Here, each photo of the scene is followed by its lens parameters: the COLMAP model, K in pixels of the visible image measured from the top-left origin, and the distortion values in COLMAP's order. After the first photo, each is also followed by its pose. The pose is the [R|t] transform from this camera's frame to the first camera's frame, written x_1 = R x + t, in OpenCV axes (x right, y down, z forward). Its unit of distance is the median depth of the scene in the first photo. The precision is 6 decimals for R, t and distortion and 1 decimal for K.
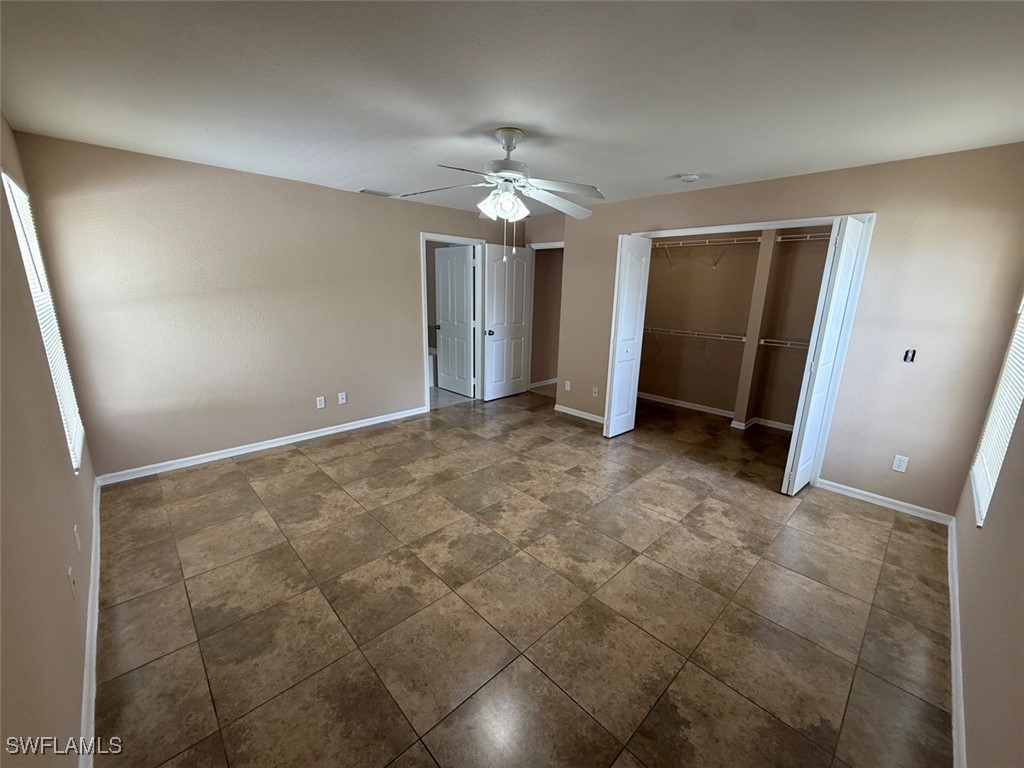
lens RADIAL K [[407.8, 0, 512.0], [0, 407.8, 384.0], [0, 0, 1]] dist [-0.001661, -0.000183]
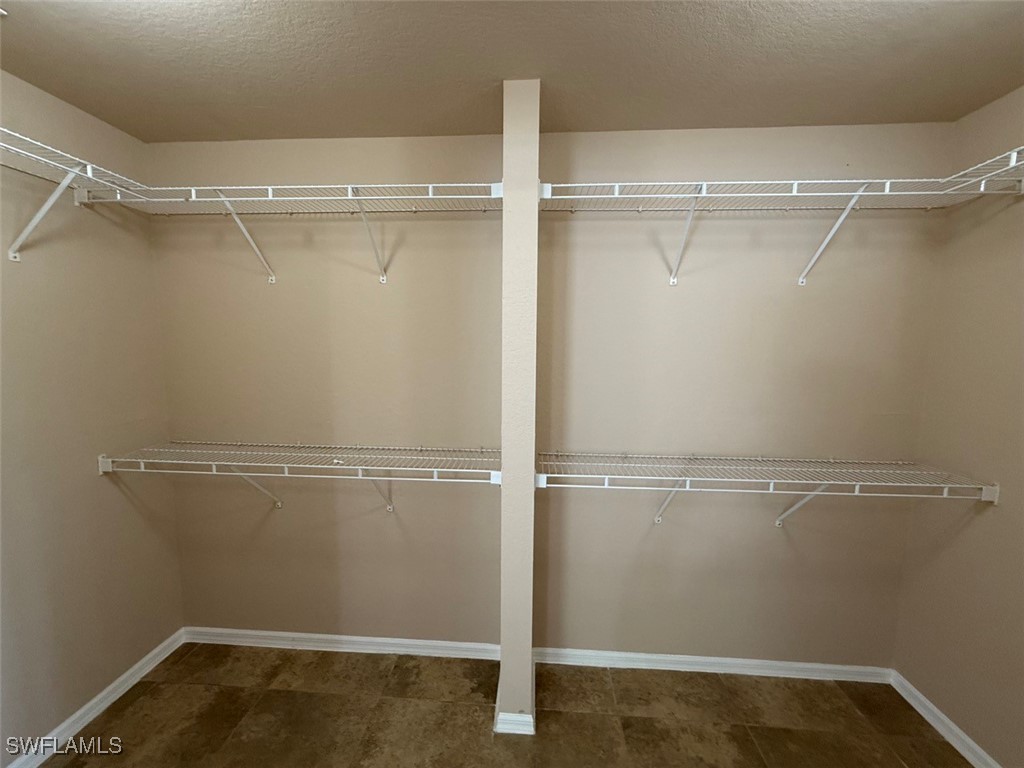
lens RADIAL K [[407.8, 0, 512.0], [0, 407.8, 384.0], [0, 0, 1]] dist [-0.001661, -0.000183]
pose [[0.740428, -0.083903, 0.666879, 0.327148], [0.164616, 0.984598, -0.058894, -0.150192], [-0.651666, 0.153385, 0.742835, 0.662551]]
